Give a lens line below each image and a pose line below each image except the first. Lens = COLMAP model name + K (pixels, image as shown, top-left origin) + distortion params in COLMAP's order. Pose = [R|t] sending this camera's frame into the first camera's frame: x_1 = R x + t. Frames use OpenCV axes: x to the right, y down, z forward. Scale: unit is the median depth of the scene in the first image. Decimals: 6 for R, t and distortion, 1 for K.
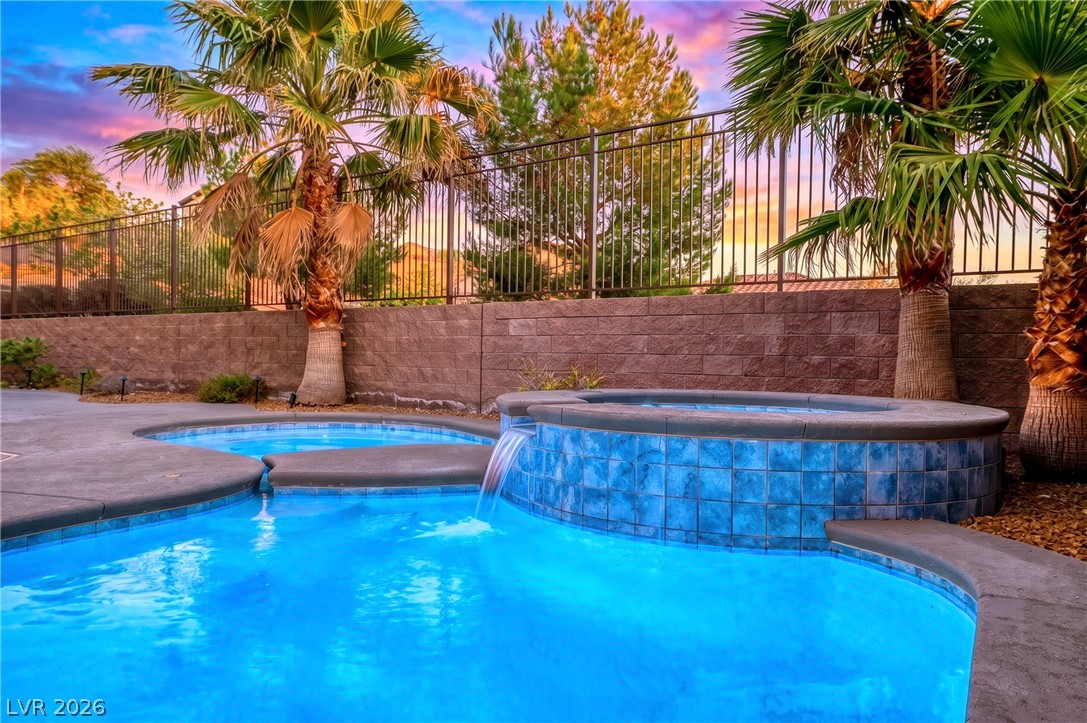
lens RADIAL K [[737.6, 0, 543.5], [0, 737.6, 361.5], [0, 0, 1]] dist [-0.110037, 0.000356]
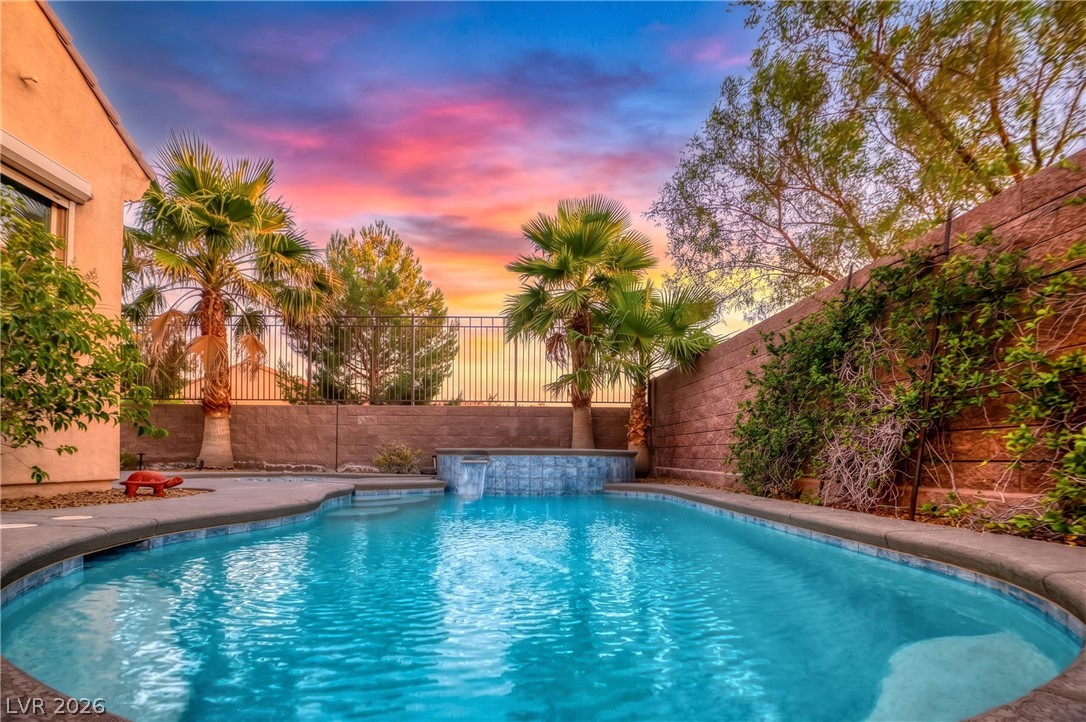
lens RADIAL K [[504.1, 0, 543.0], [0, 504.1, 361.0], [0, 0, 1]] dist [-0.000579, 0.000036]
pose [[0.820419, 0.094761, 0.563856, -0.361577], [0.007436, 0.984318, -0.176244, 0.027982], [-0.571715, 0.148787, 0.806848, -0.223879]]
